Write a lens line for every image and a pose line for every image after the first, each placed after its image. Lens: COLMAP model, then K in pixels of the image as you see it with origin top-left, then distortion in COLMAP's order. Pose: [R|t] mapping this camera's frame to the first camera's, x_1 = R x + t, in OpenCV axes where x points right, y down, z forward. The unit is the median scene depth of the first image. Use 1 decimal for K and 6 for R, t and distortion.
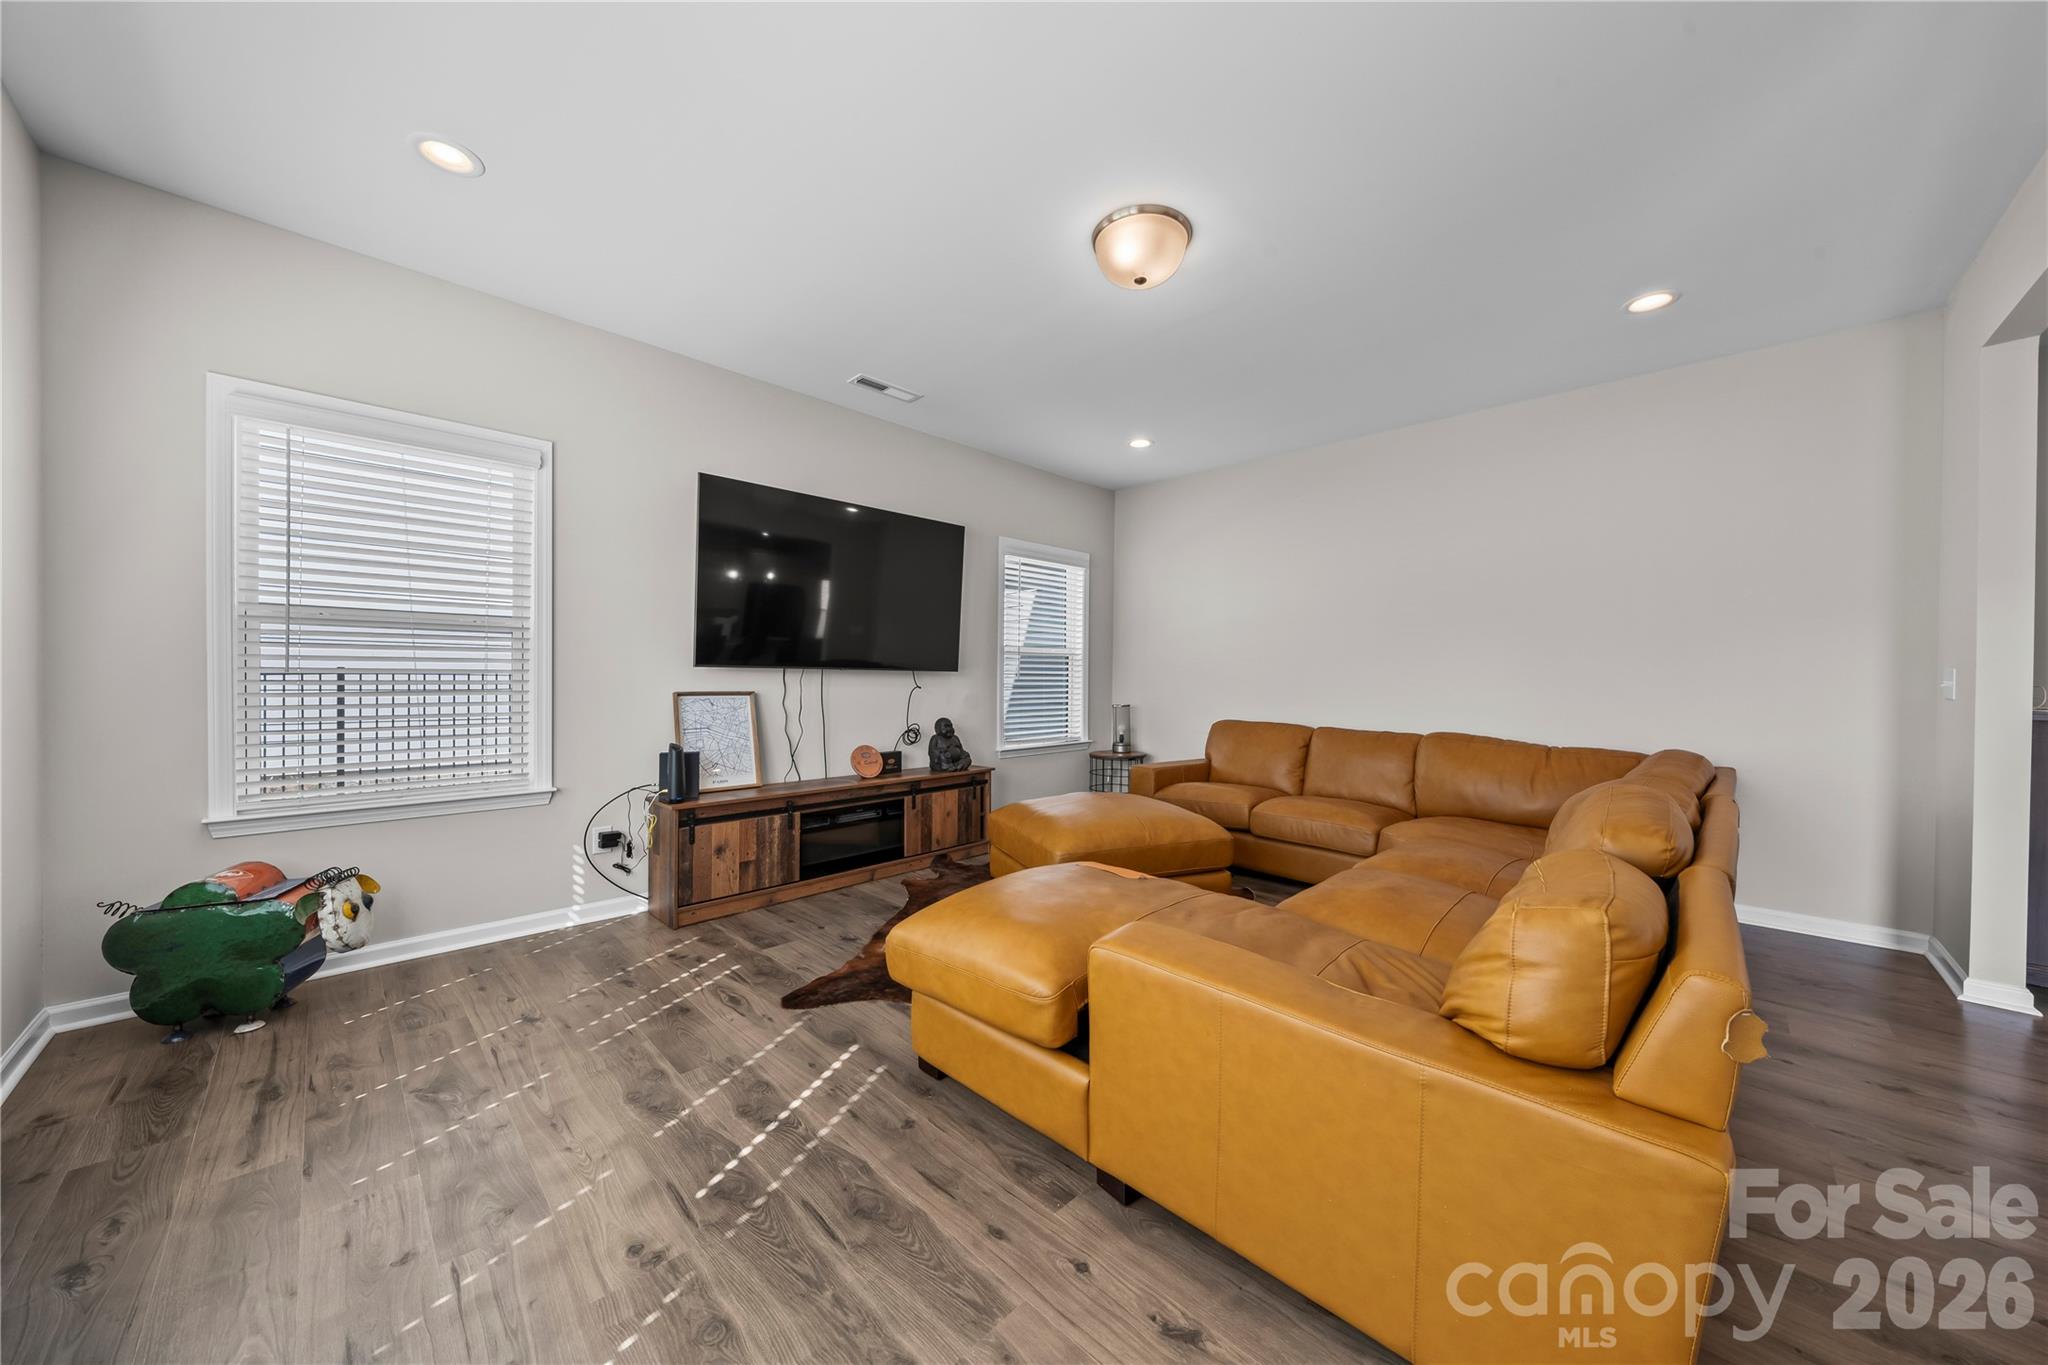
lens RADIAL K [[707.6, 0, 1006.9], [0, 707.6, 675.6], [0, 0, 1]] dist [0.000229, -0.000220]
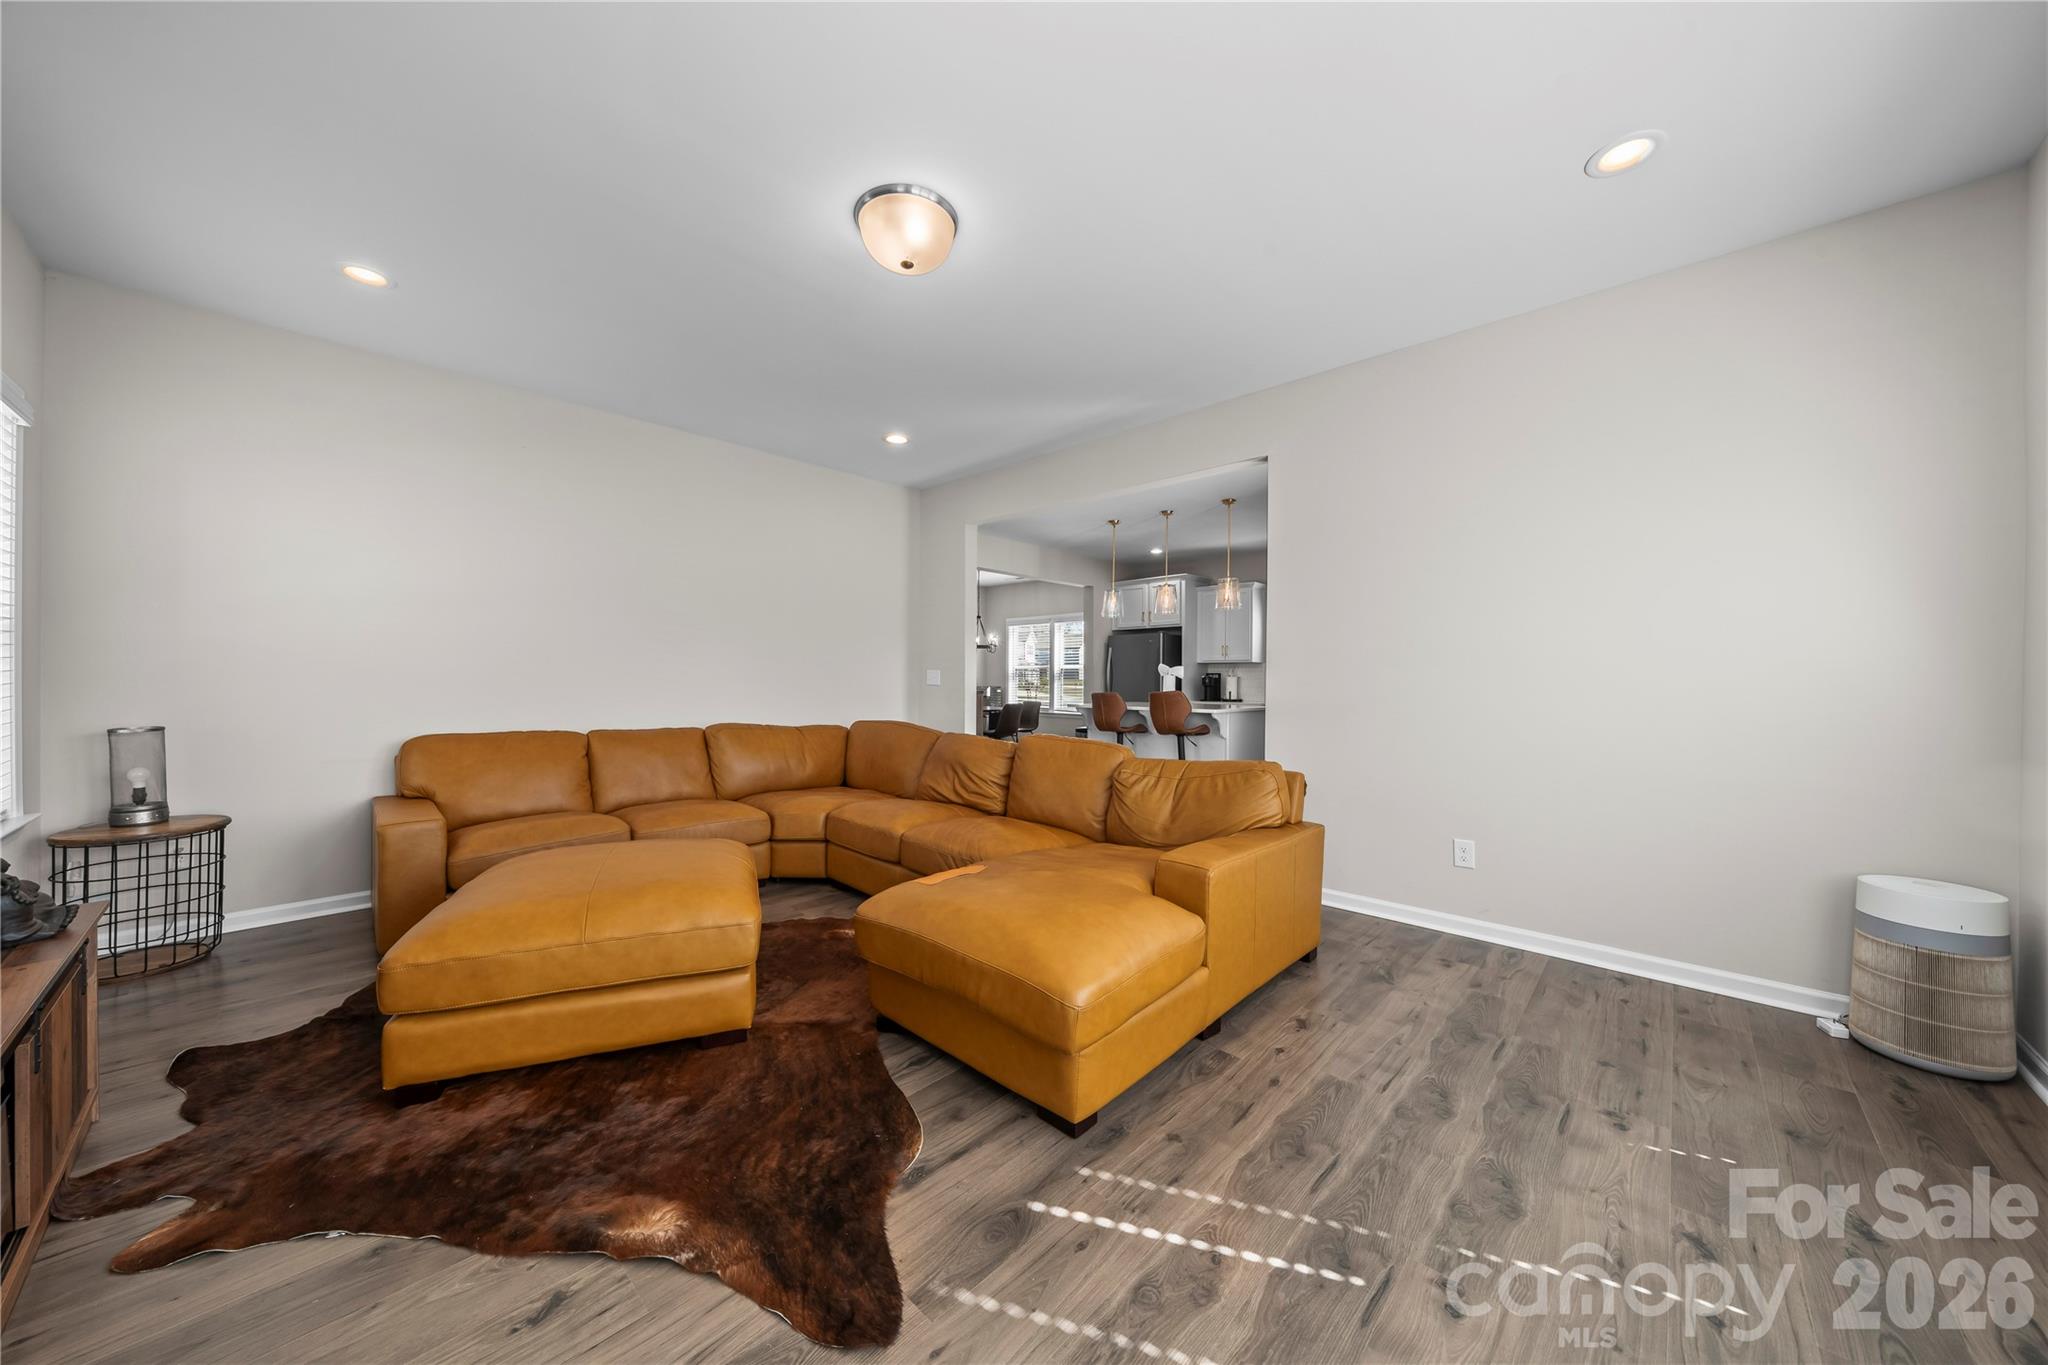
lens RADIAL K [[707.6, 0, 1023.5], [0, 707.6, 681.9], [0, 0, 1]] dist [0.000229, -0.000220]
pose [[-0.051005, -0.015478, 0.998578, -1.241253], [-0.008909, 0.999847, 0.015042, -0.013618], [-0.998659, -0.008129, -0.051135, 1.427632]]
